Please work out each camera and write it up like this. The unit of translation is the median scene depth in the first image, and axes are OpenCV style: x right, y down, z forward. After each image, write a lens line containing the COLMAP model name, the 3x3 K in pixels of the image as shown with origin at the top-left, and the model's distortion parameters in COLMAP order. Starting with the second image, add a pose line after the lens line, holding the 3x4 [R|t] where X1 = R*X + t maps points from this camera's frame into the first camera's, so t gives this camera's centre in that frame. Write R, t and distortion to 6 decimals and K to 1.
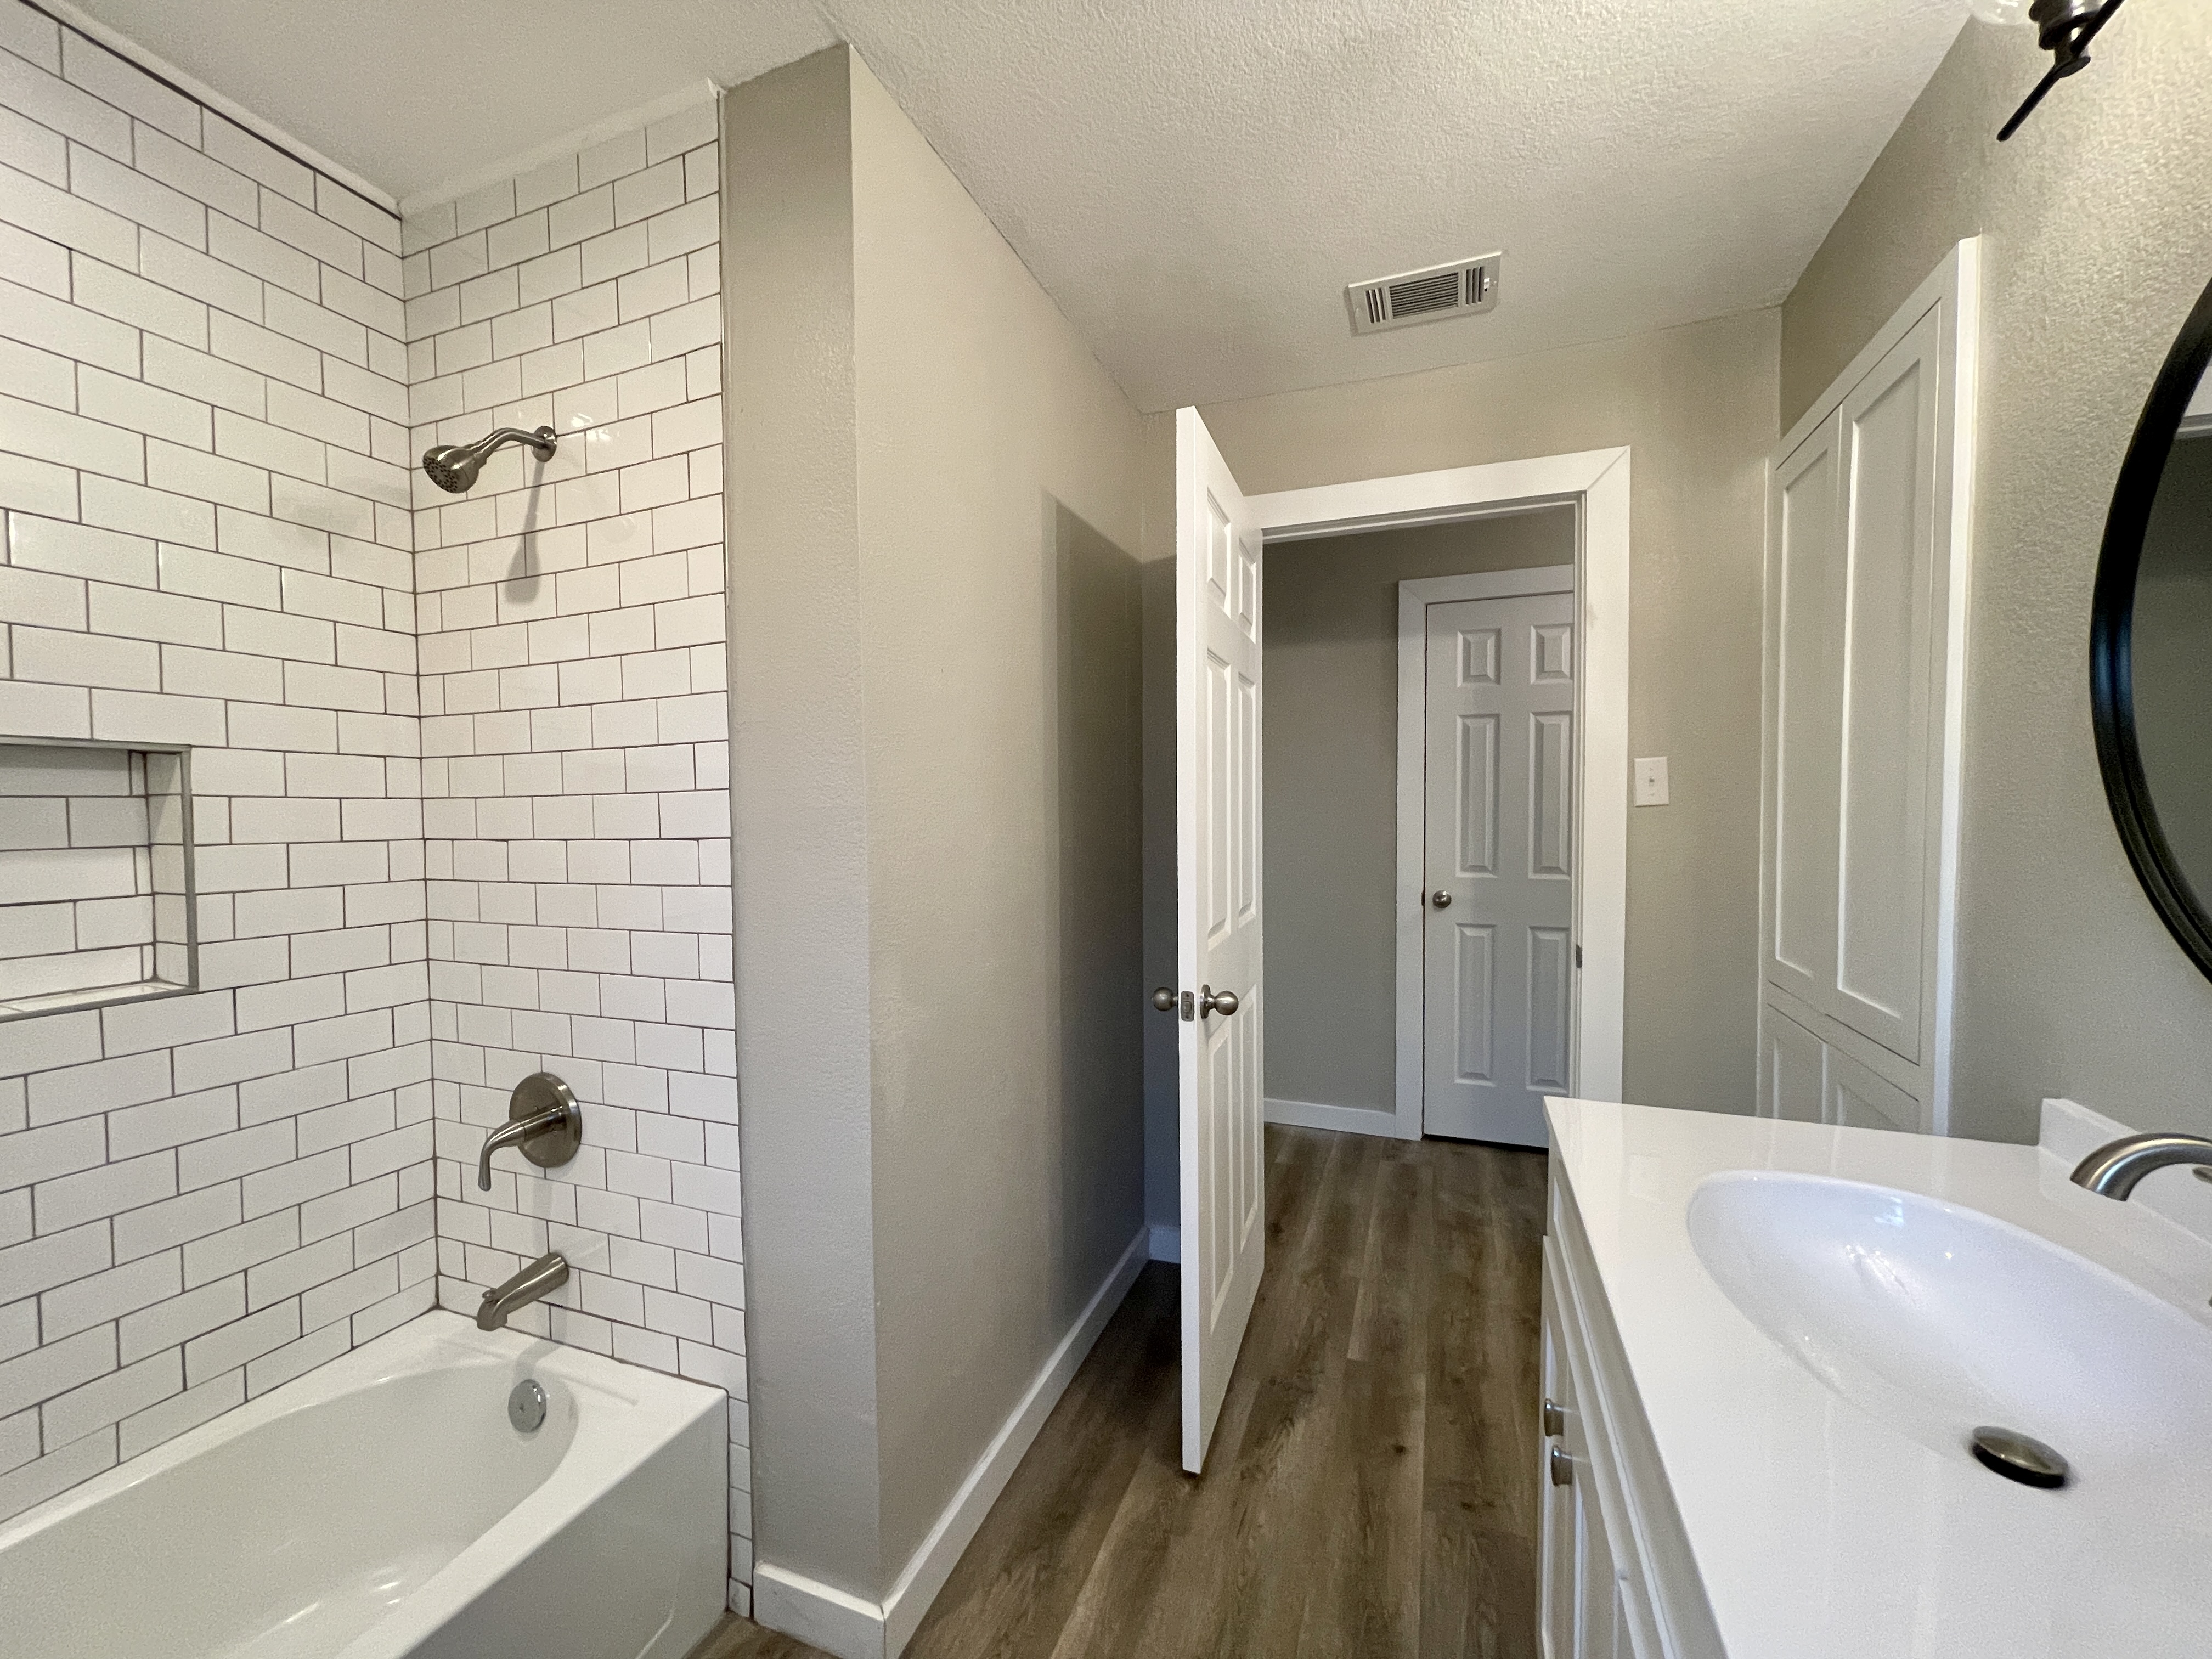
lens RADIAL K [[885.2, 0, 1103.8], [0, 885.2, 836.4], [0, 0, 1]] dist [0.005884, -0.000427]
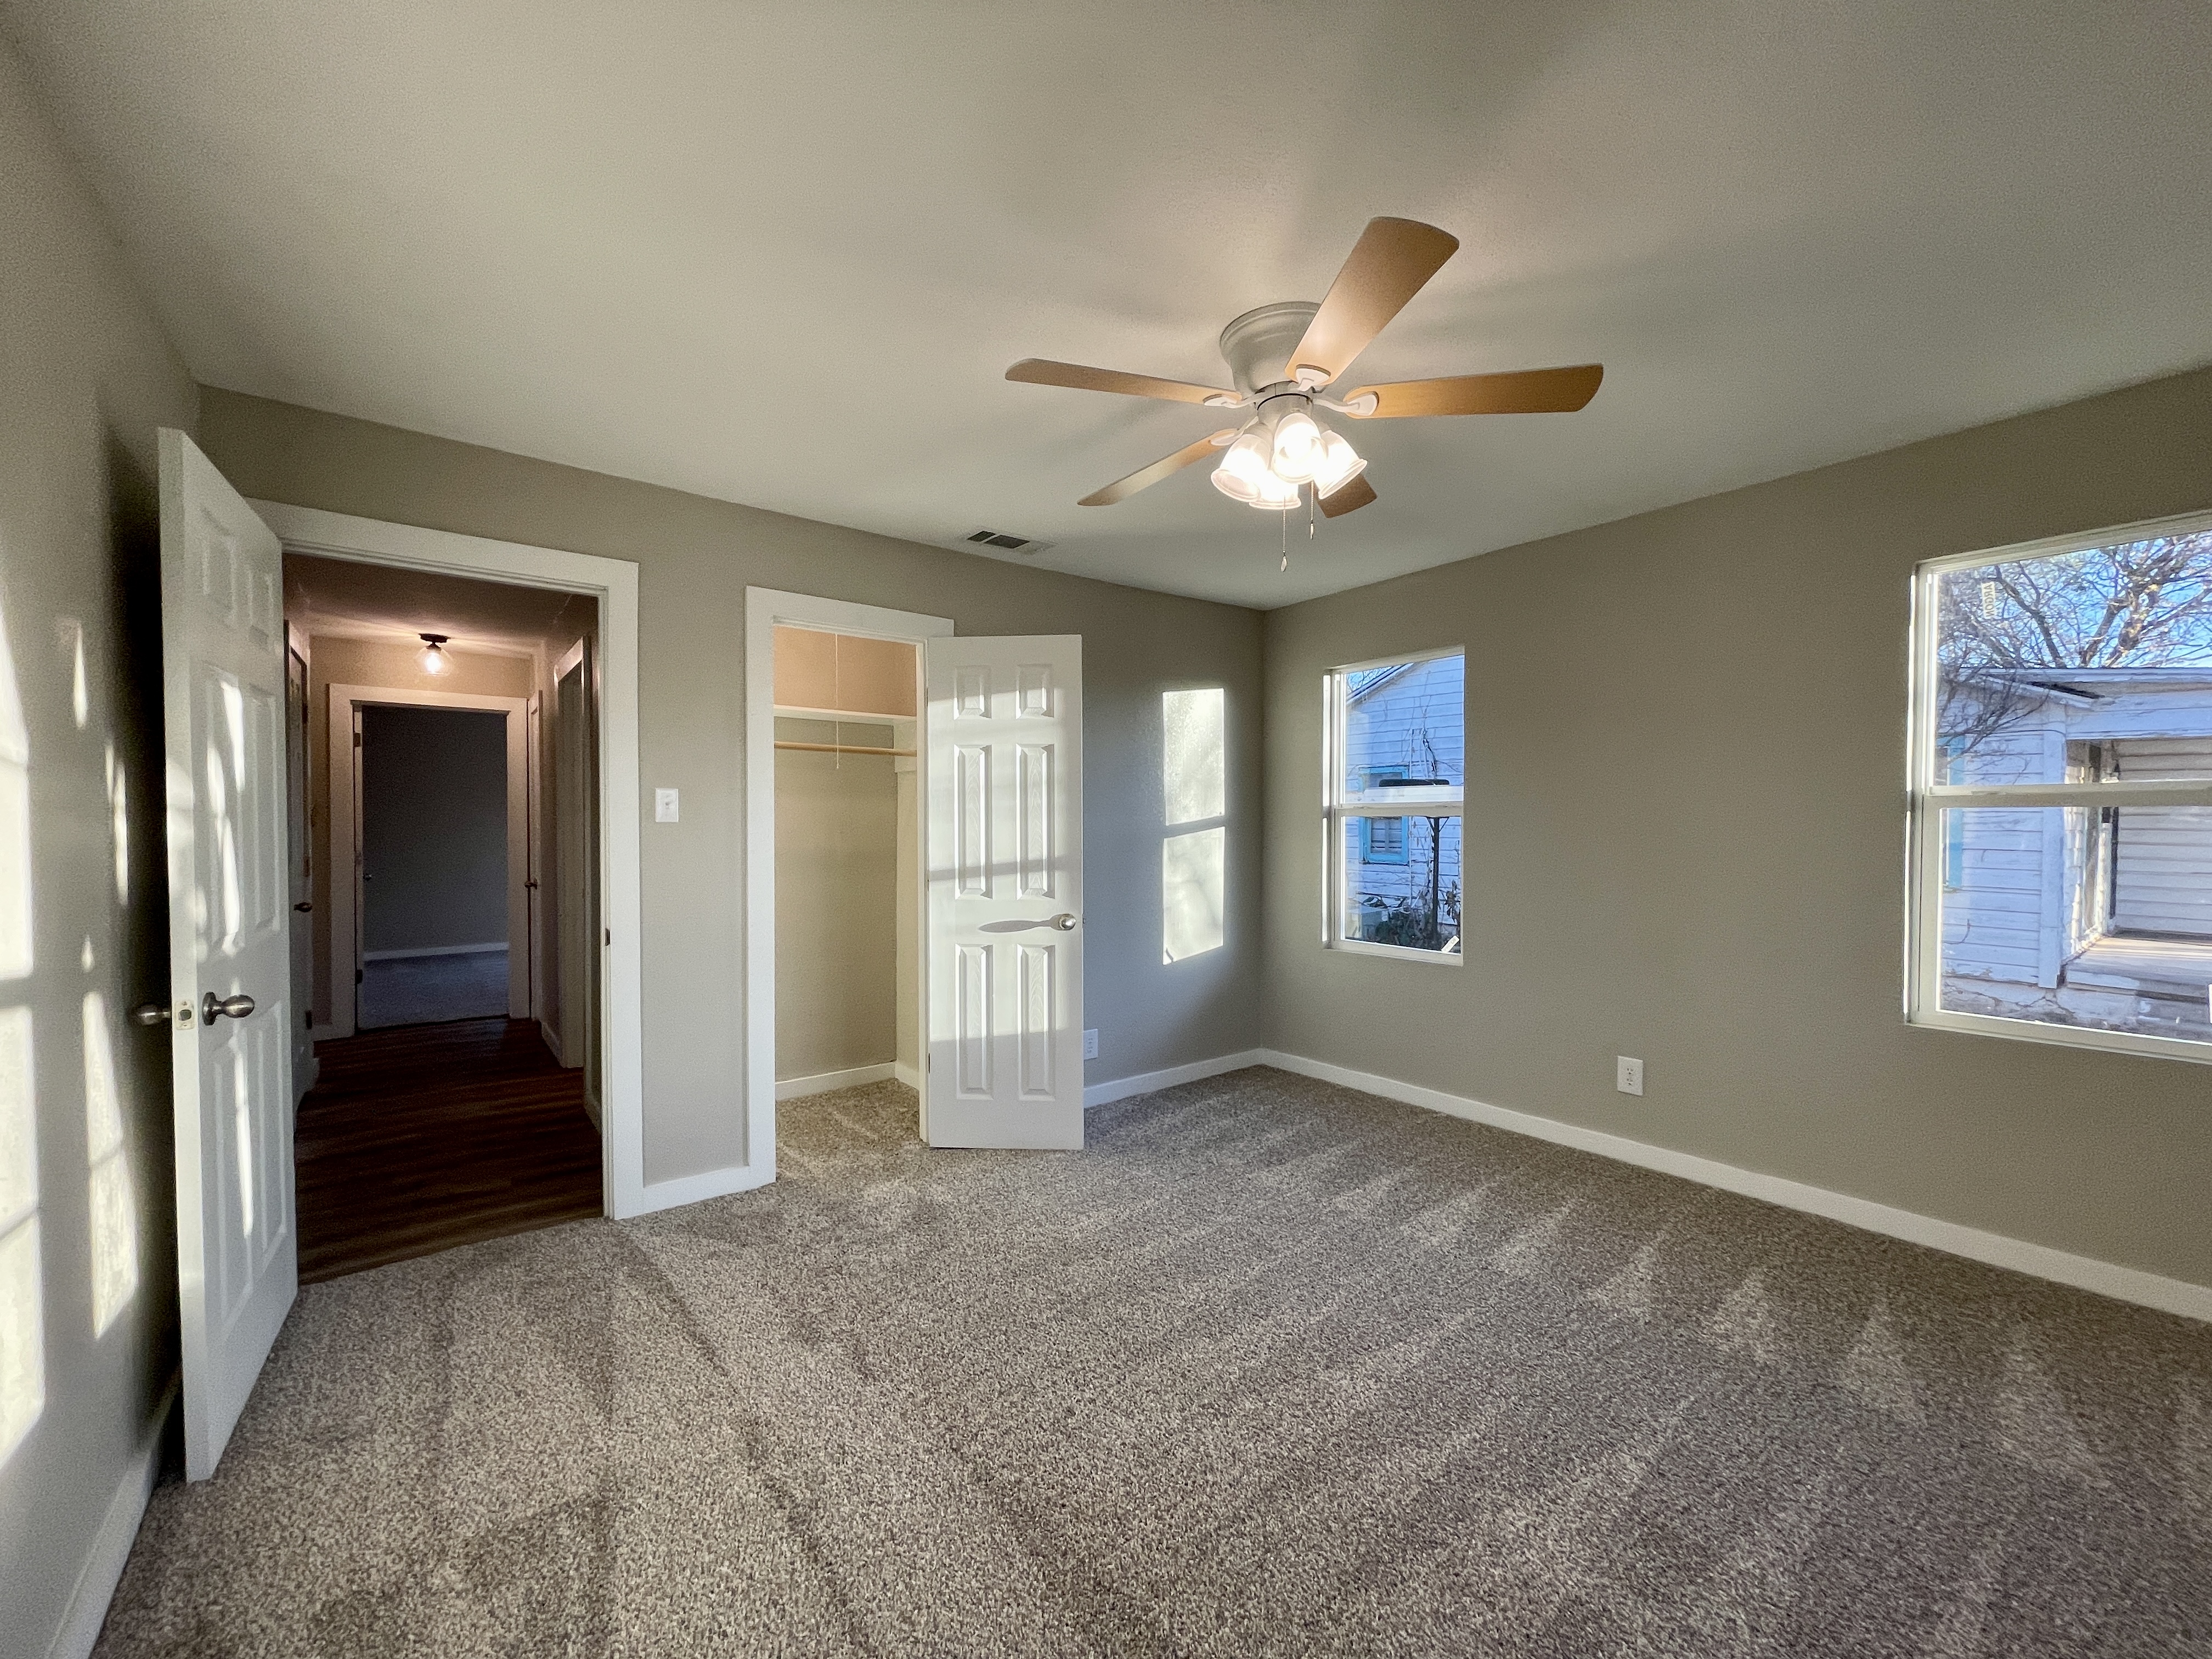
lens RADIAL K [[885.2, 0, 1120.6], [0, 885.2, 850.1], [0, 0, 1]] dist [0.005884, -0.000427]
pose [[0.603357, -0.011940, 0.797382, -0.066068], [0.017582, 0.999844, 0.001669, 0.016657], [-0.797277, 0.013013, 0.603473, -0.445937]]
